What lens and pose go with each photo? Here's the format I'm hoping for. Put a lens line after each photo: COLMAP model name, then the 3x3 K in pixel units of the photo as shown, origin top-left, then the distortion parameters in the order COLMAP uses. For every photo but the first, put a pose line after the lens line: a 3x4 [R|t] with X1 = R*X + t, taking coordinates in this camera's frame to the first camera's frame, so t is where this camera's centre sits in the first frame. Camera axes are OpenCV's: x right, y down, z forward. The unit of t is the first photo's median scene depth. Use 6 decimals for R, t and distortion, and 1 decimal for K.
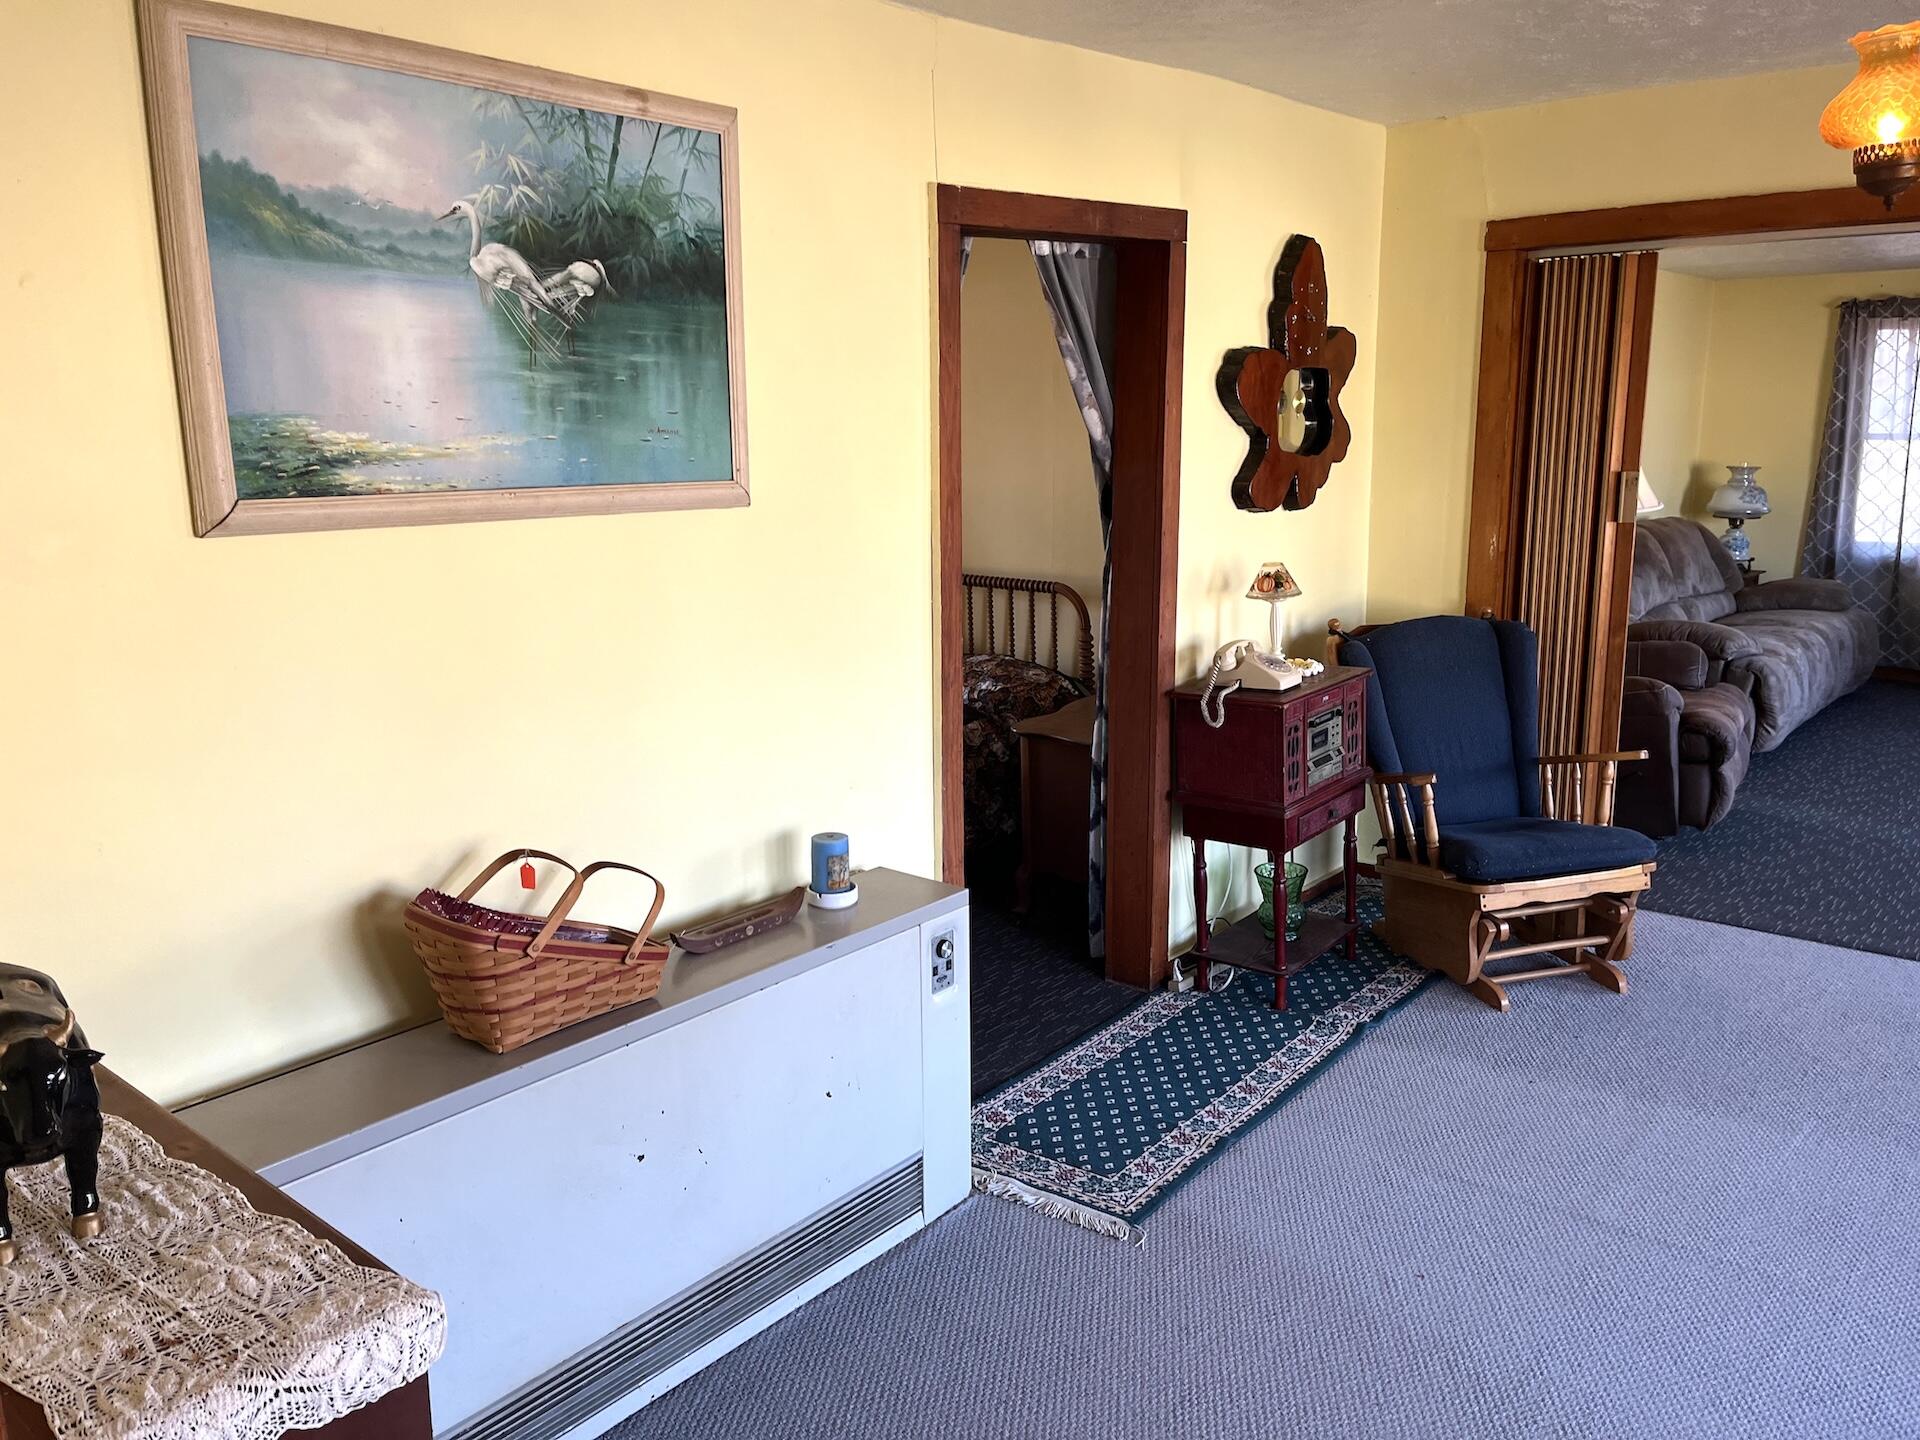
lens RADIAL K [[1457.4, 0, 938.9], [0, 1457.4, 725.3], [0, 0, 1]] dist [0.078531, -0.112928]
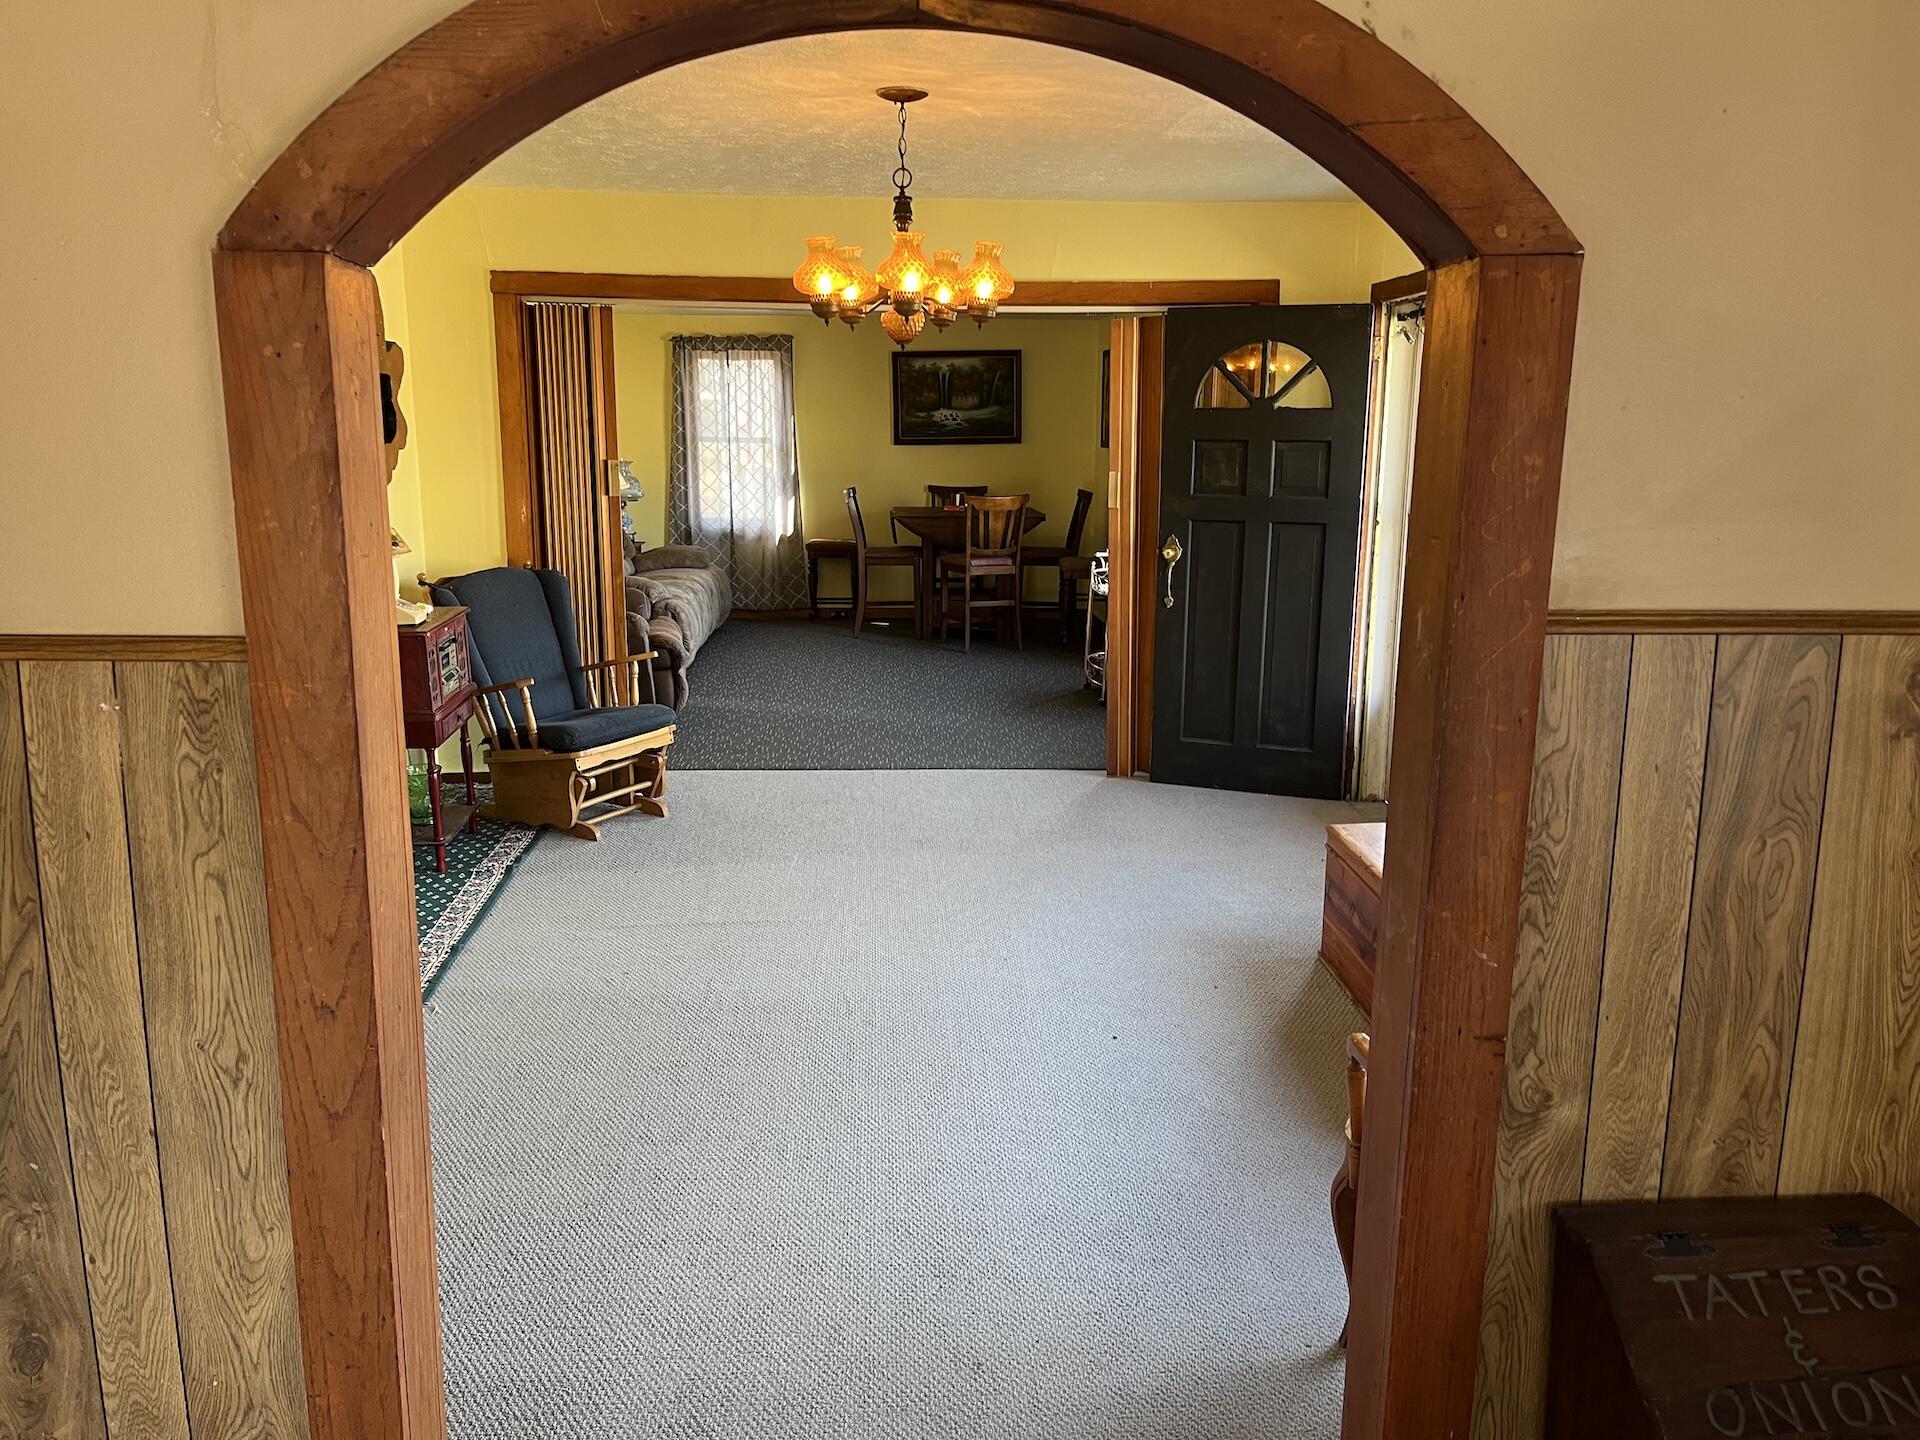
lens RADIAL K [[1444.3, 0, 960.0], [0, 1444.3, 720.0], [0, 0, 1]] dist [0.109504, -0.150166]
pose [[0.720543, -0.117473, 0.683387, -0.293546], [0.117503, 0.991977, 0.046628, 0.052749], [-0.683381, 0.046703, 0.728566, -0.249225]]
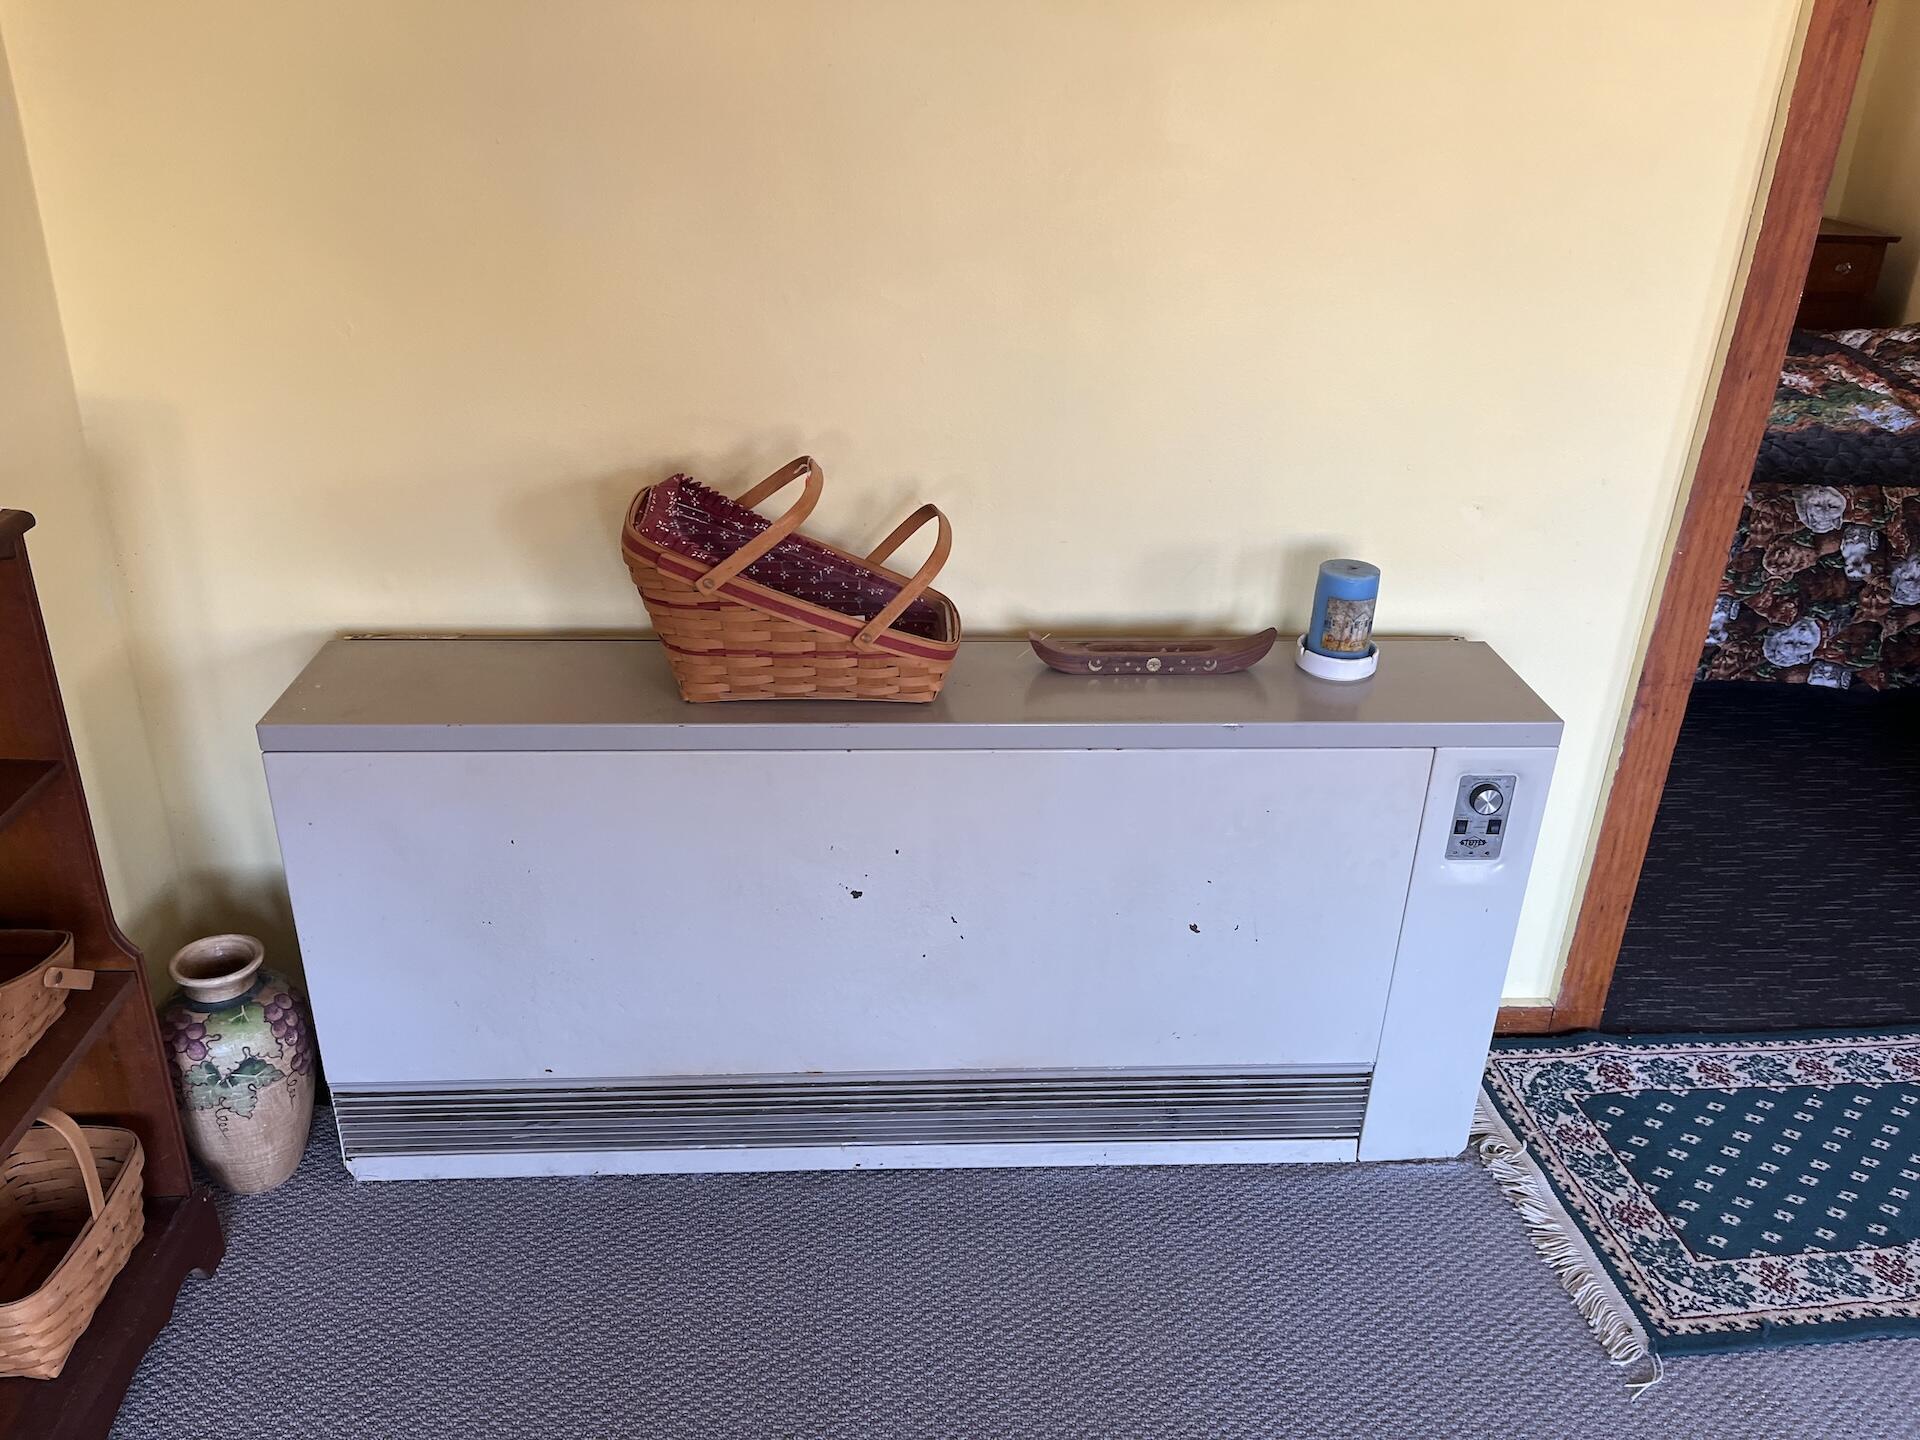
lens RADIAL K [[1444.3, 0, 960.0], [0, 1444.3, 720.0], [0, 0, 1]] dist [0.109504, -0.150166]
pose [[0.691811, 0.339678, -0.637194, 0.164979], [-0.182144, 0.936000, 0.301210, -0.015541], [0.698728, -0.092320, 0.709405, 0.298785]]
